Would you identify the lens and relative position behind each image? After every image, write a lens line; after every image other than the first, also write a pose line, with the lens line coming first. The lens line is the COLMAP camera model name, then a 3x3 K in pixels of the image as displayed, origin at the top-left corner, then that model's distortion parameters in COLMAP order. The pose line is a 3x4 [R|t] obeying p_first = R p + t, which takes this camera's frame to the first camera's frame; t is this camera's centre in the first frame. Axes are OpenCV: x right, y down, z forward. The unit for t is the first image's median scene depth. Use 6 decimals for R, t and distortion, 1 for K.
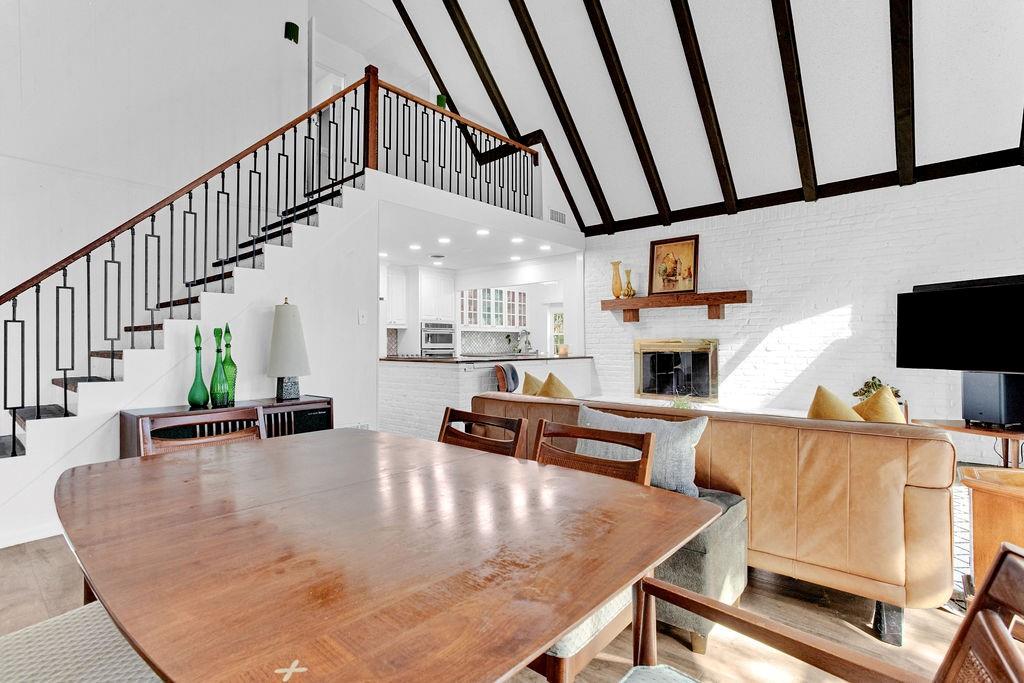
lens RADIAL K [[508.1, 0, 526.0], [0, 508.1, 339.6], [0, 0, 1]] dist [-0.032944, 0.013875]
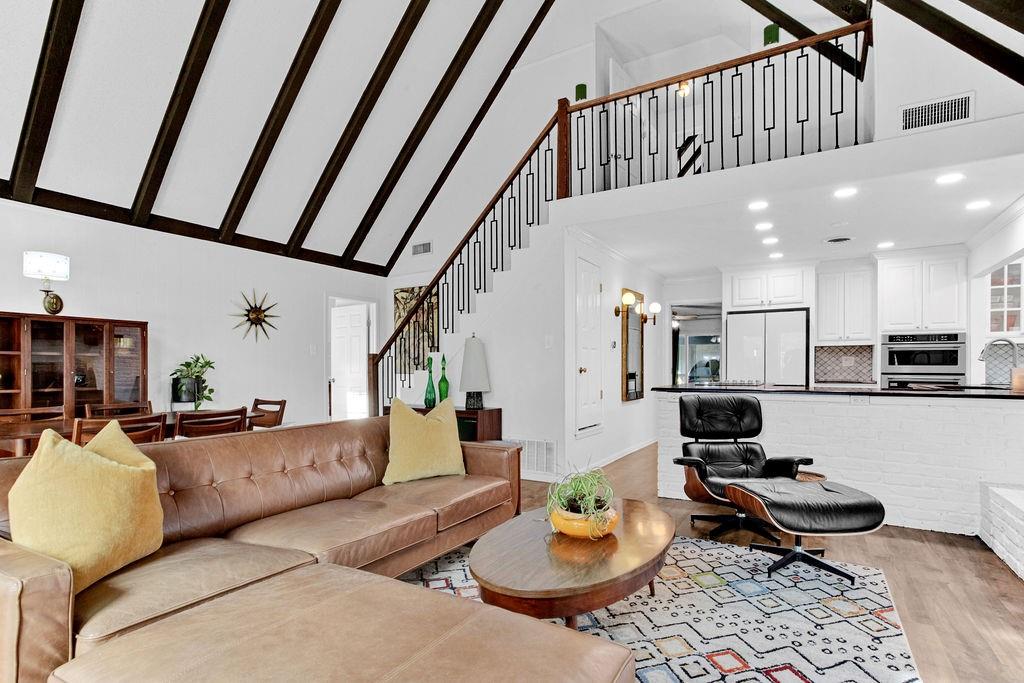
lens RADIAL K [[508.1, 0, 510.8], [0, 508.1, 376.3], [0, 0, 1]] dist [-0.032944, 0.013875]
pose [[0.148808, 0.018348, -0.988696, 0.513179], [0.010434, 0.999743, 0.020123, 0.004086], [0.988811, -0.013311, 0.148578, 0.527319]]
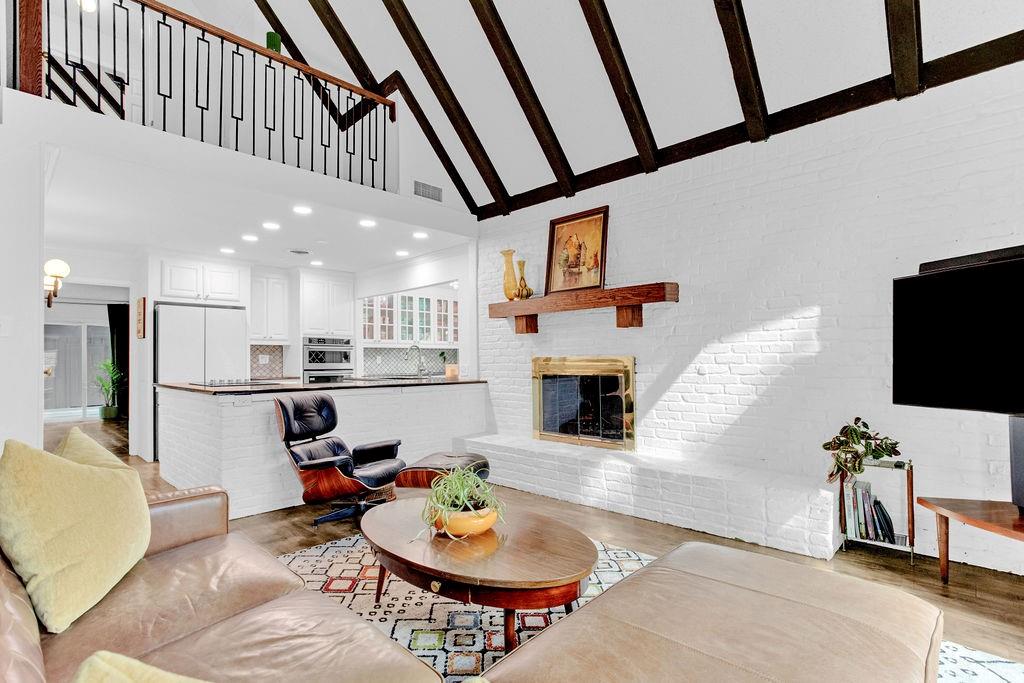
lens RADIAL K [[508.1, 0, 525.5], [0, 508.1, 353.5], [0, 0, 1]] dist [-0.032944, 0.013875]
pose [[0.998226, -0.005889, -0.059248, 0.255802], [0.005526, 0.999965, -0.006300, -0.001559], [0.059283, 0.005961, 0.998223, 0.287443]]
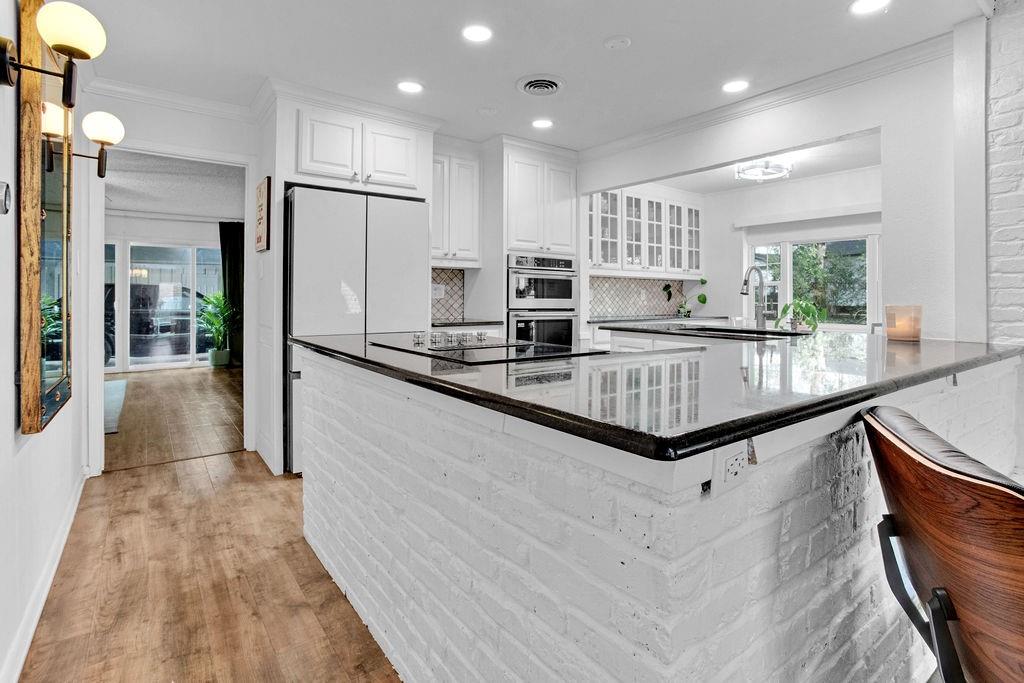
lens RADIAL K [[508.1, 0, 528.8], [0, 508.1, 298.5], [0, 0, 1]] dist [-0.032944, 0.013875]
pose [[0.977443, 0.009357, -0.210990, -0.112255], [-0.007935, 0.999940, 0.007587, 0.005189], [0.211049, -0.005742, 0.977459, 0.698347]]
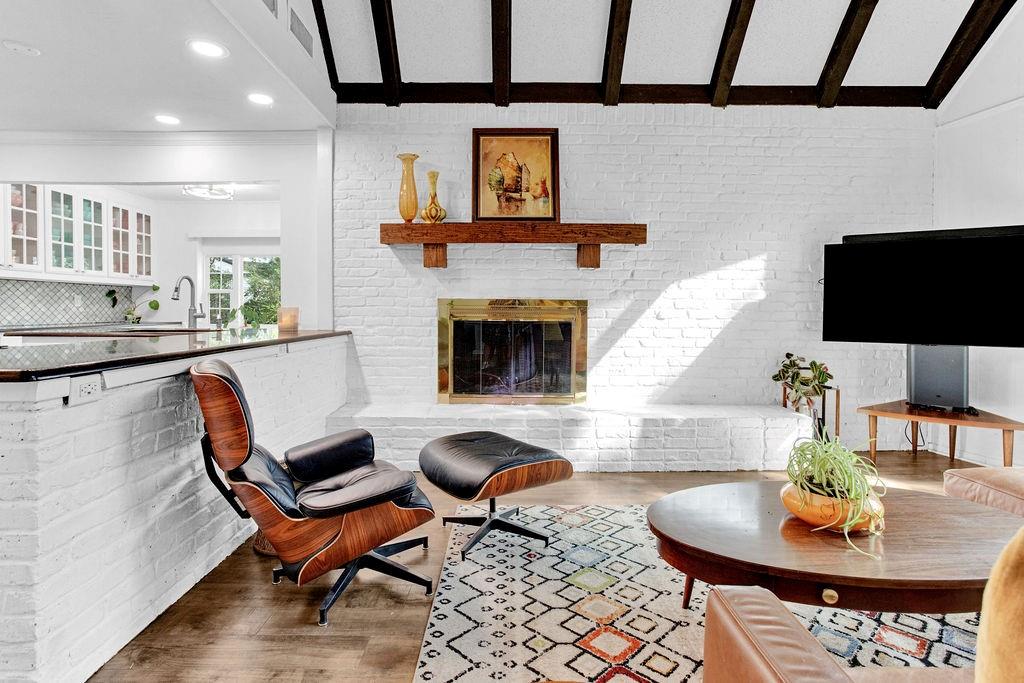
lens RADIAL K [[508.1, 0, 517.7], [0, 508.1, 315.3], [0, 0, 1]] dist [-0.032944, 0.013875]
pose [[0.760032, -0.001016, 0.649885, -0.087906], [-0.010886, 0.999839, 0.014294, 0.008527], [-0.649794, -0.017938, 0.759898, 0.536390]]
